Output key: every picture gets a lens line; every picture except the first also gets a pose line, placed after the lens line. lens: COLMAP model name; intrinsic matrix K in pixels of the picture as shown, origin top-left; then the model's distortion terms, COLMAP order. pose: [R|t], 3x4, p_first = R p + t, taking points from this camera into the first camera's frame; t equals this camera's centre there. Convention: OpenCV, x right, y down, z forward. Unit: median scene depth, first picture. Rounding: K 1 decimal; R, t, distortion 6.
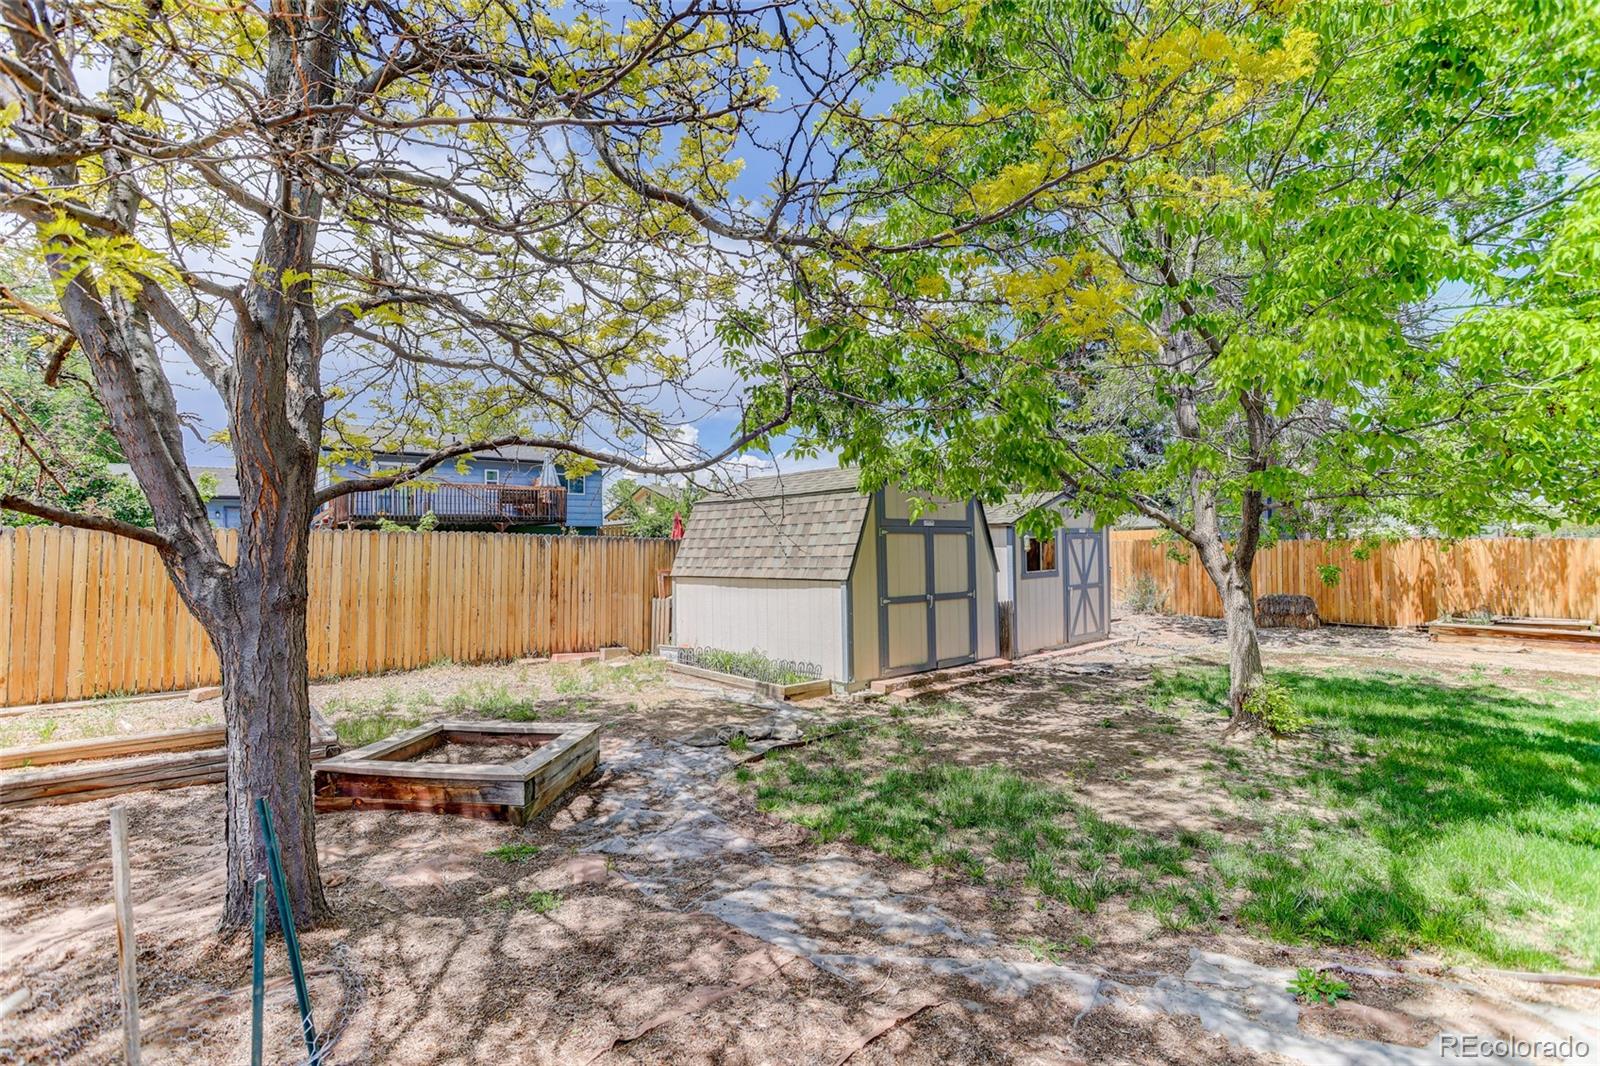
lens RADIAL K [[743.9, 0, 800.0], [0, 743.9, 533.0], [0, 0, 1]] dist [-0.044992, 0.000090]
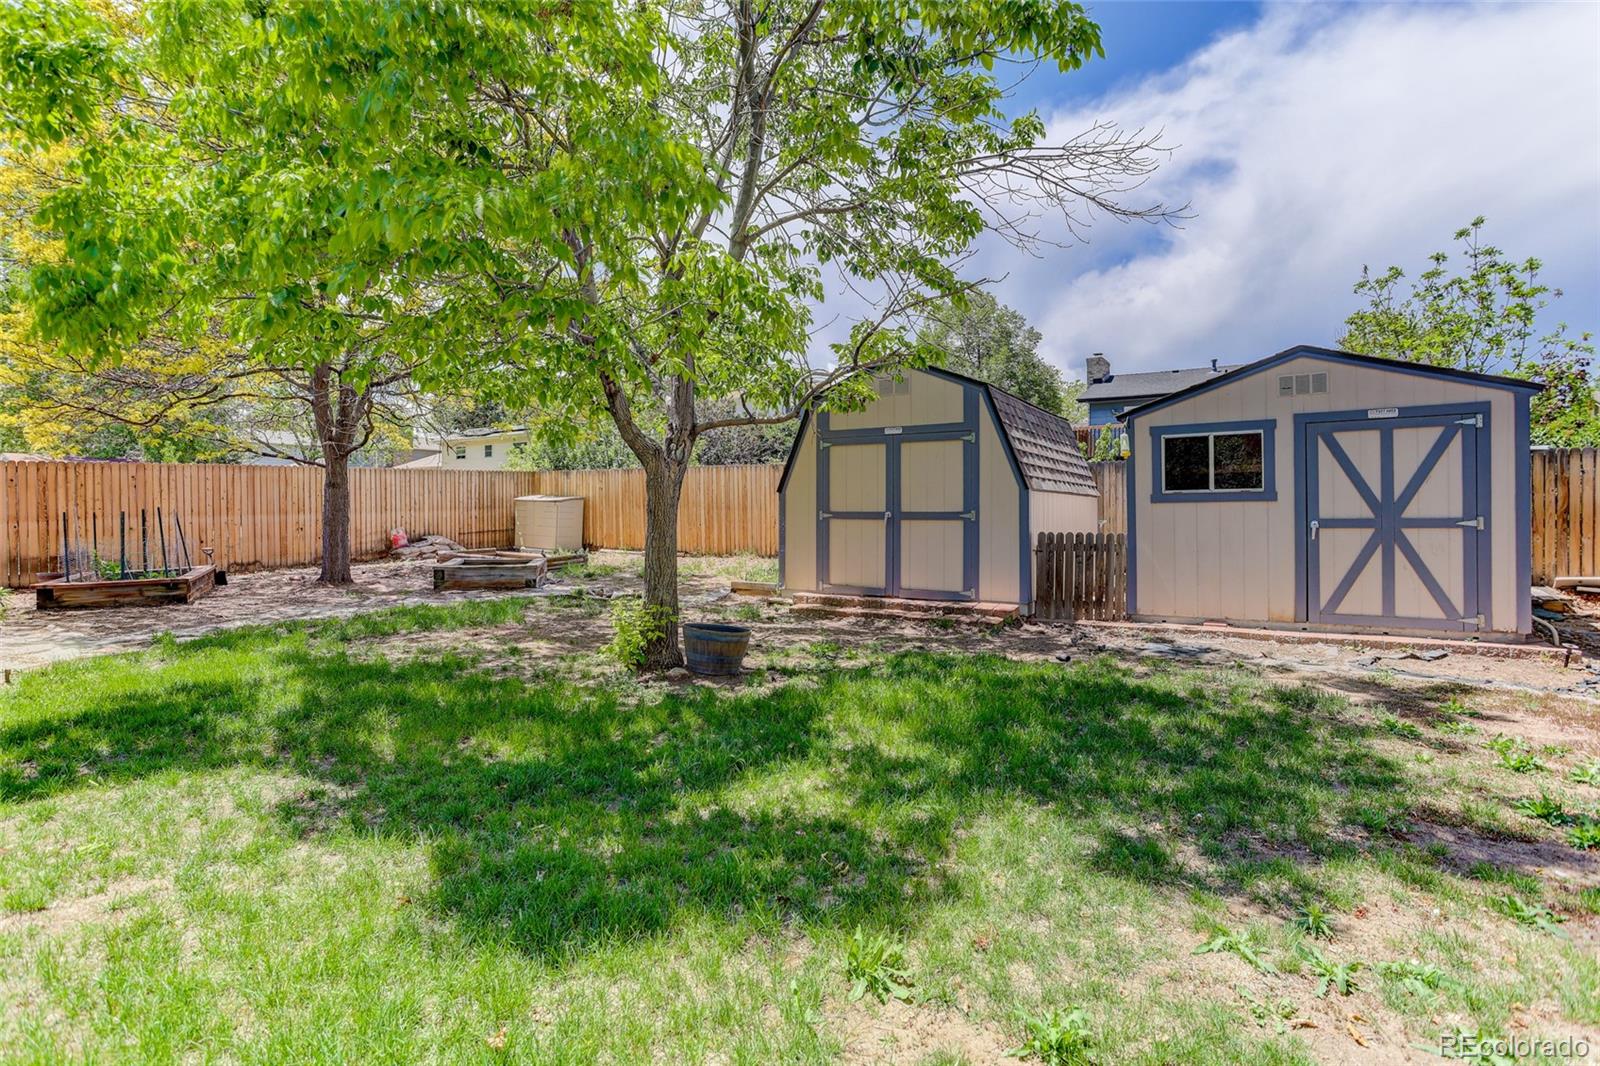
lens RADIAL K [[759.1, 0, 800.0], [0, 759.1, 533.0], [0, 0, 1]] dist [-0.025983, 0.000598]
pose [[0.300862, 0.028698, -0.953236, 0.980588], [0.013645, 0.999315, 0.034392, 0.073696], [0.953570, -0.023354, 0.300264, 0.612157]]
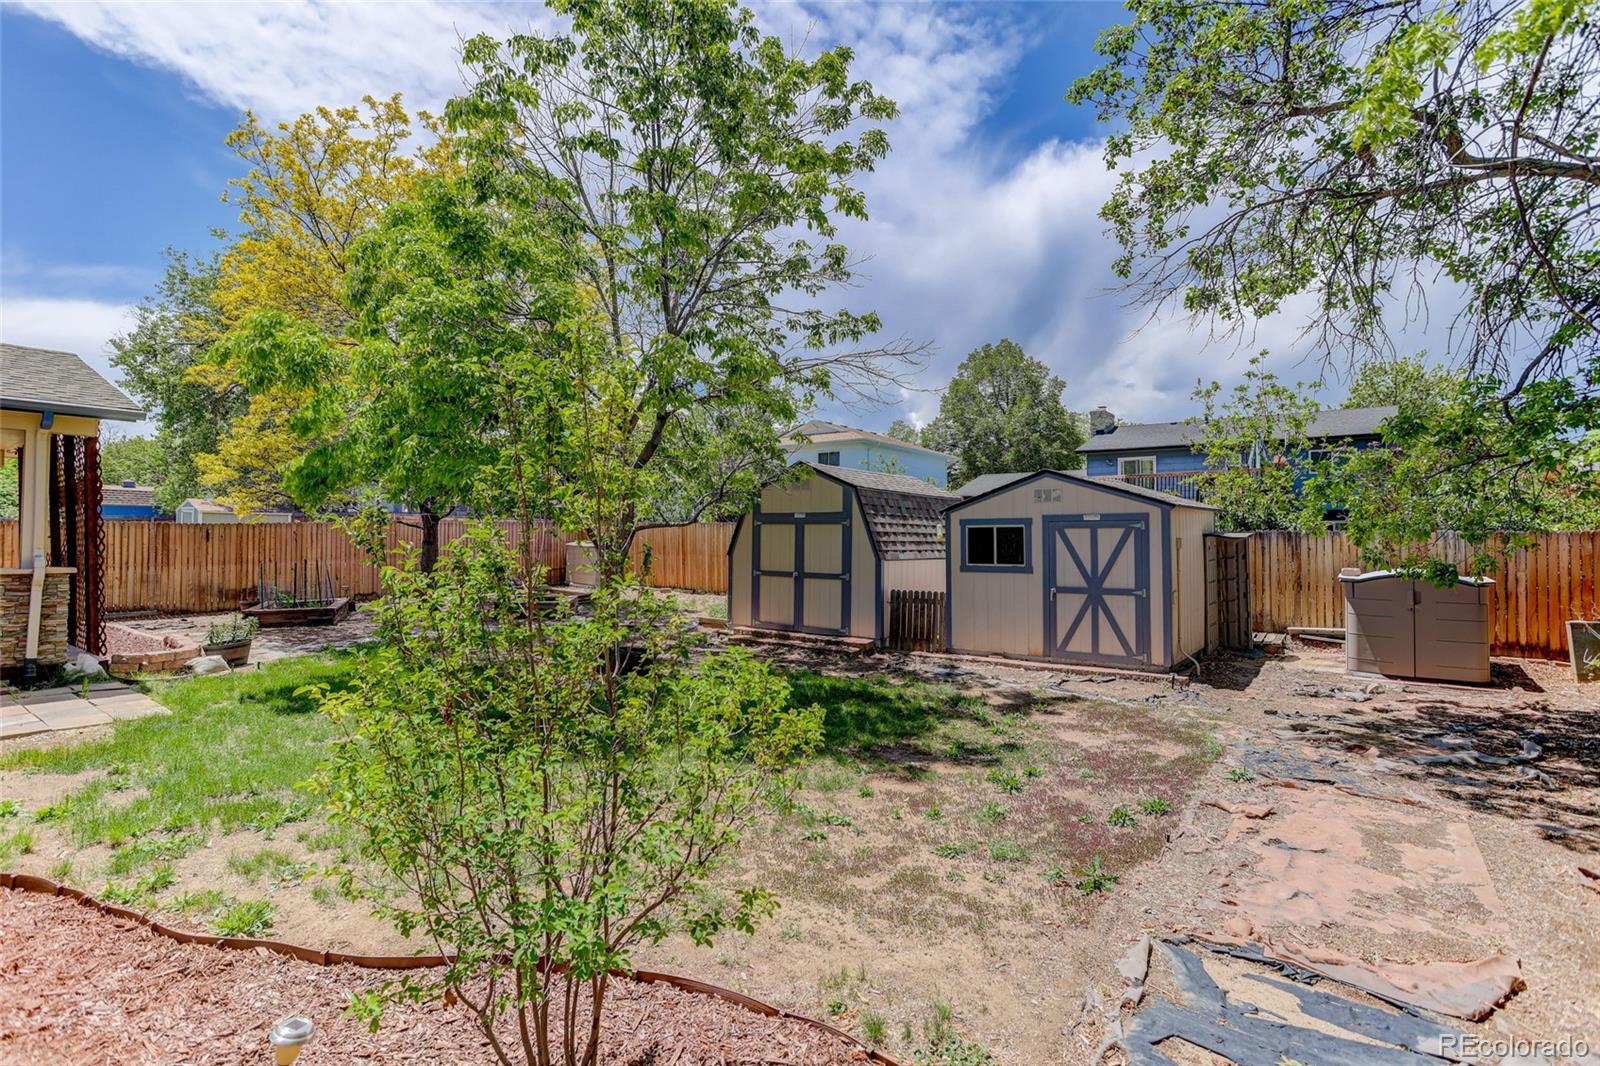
lens RADIAL K [[743.9, 0, 800.0], [0, 743.9, 533.0], [0, 0, 1]] dist [-0.044992, 0.000090]
pose [[0.214651, -0.003060, -0.976686, 1.377611], [0.003396, 0.999991, -0.002386, 0.018984], [0.976685, -0.002805, 0.214659, 0.717636]]
